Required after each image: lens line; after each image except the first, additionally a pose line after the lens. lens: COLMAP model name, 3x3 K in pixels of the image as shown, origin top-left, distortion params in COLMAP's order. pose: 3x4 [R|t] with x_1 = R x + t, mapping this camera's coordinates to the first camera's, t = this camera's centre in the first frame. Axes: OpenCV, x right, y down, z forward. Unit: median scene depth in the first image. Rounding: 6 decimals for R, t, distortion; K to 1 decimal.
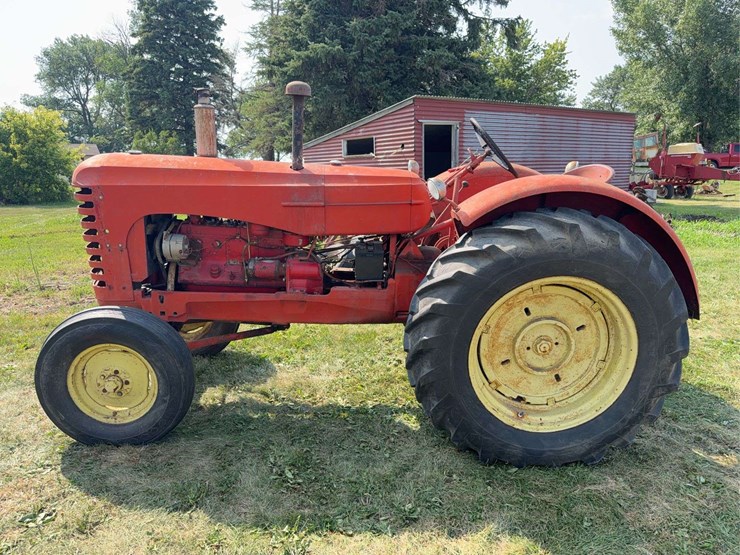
lens RADIAL K [[518.3, 0, 363.4], [0, 518.3, 275.0], [0, 0, 1]] dist [0.032246, -0.044654]
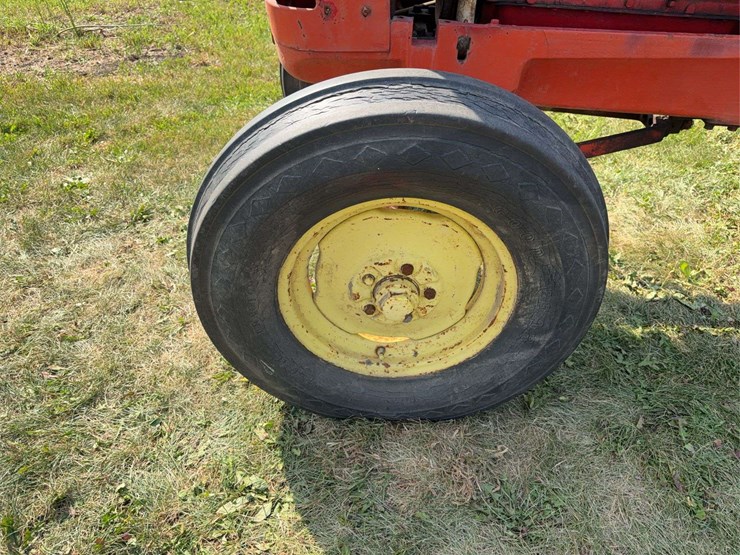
lens RADIAL K [[518.3, 0, 363.4], [0, 518.3, 275.0], [0, 0, 1]] dist [0.032246, -0.044654]
pose [[0.997884, 0.038288, -0.052545, -0.476264], [-0.012239, 0.904374, 0.426565, 0.037988], [0.063853, -0.425020, 0.902929, 0.662520]]
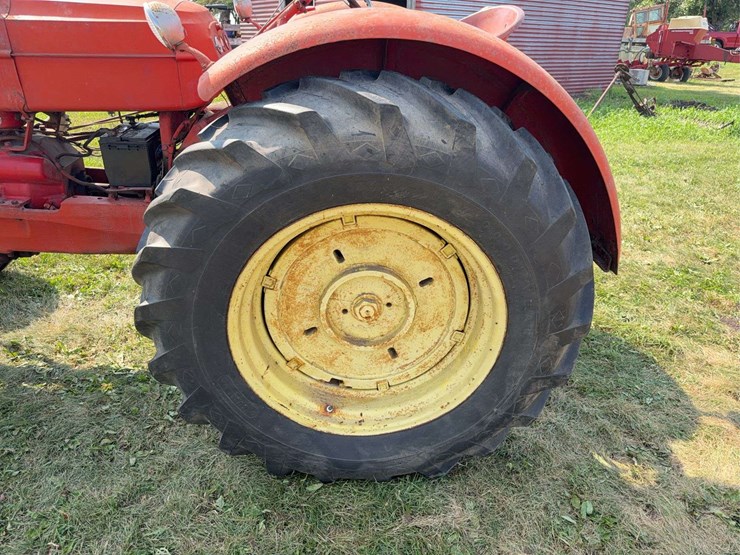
lens RADIAL K [[513.8, 0, 372.5], [0, 513.8, 269.4], [0, 0, 1]] dist [0.059593, -0.065604]
pose [[0.998994, 0.019454, 0.040395, 0.316867], [-0.027635, 0.976641, 0.213092, -0.040196], [-0.035306, -0.213994, 0.976197, 0.394671]]
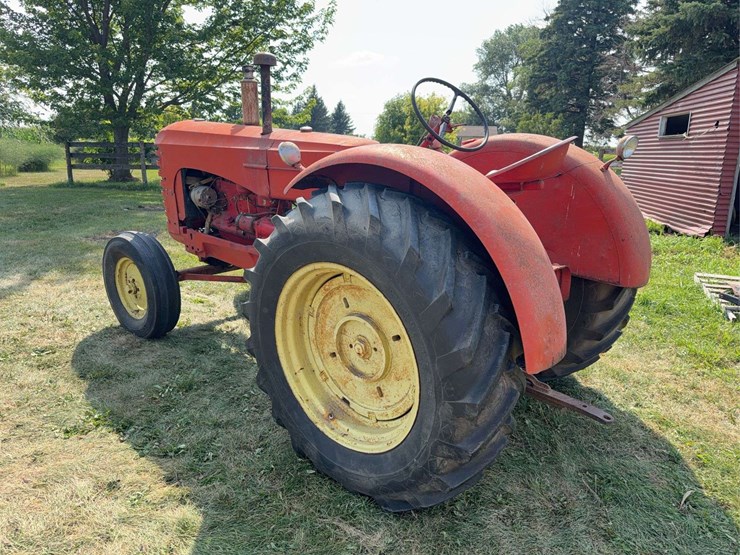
lens RADIAL K [[513.8, 0, 372.5], [0, 513.8, 269.4], [0, 0, 1]] dist [0.059593, -0.065604]
pose [[0.744565, 0.182471, -0.642127, 0.847021], [-0.168561, 0.982136, 0.083638, -0.059419], [0.645917, 0.045964, 0.762022, 0.358554]]
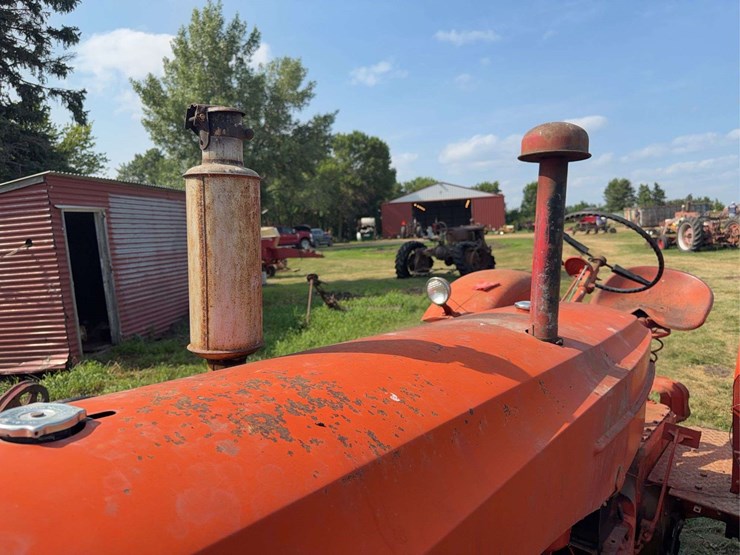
lens RADIAL K [[522.6, 0, 374.0], [0, 522.6, 280.4], [0, 0, 1]] dist [0.091534, -0.153913]
pose [[0.653518, -0.094524, 0.750985, -0.551663], [0.203963, 0.977463, -0.054462, -0.269207], [-0.728912, 0.188765, 0.658069, 0.881026]]
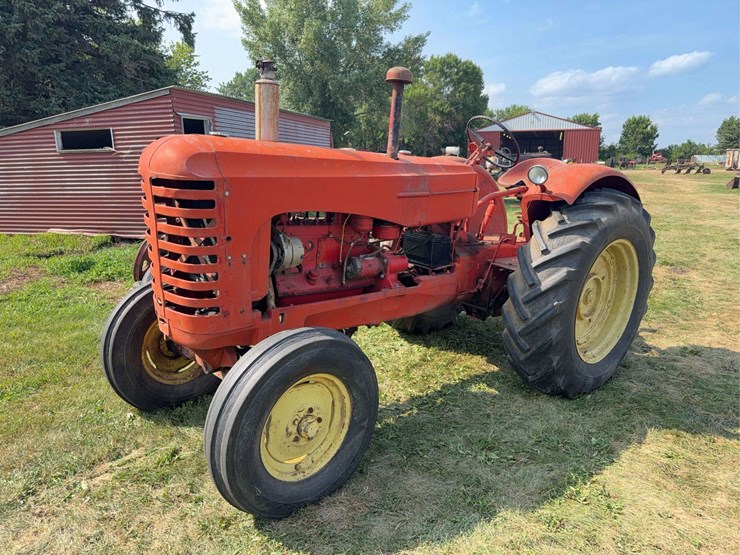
lens RADIAL K [[521.5, 0, 370.2], [0, 521.5, 274.5], [0, 0, 1]] dist [0.052530, -0.096405]
pose [[0.772427, -0.123870, 0.622906, -0.857016], [0.127001, 0.991112, 0.039604, -0.038524], [-0.622276, 0.048518, 0.781293, 0.304268]]
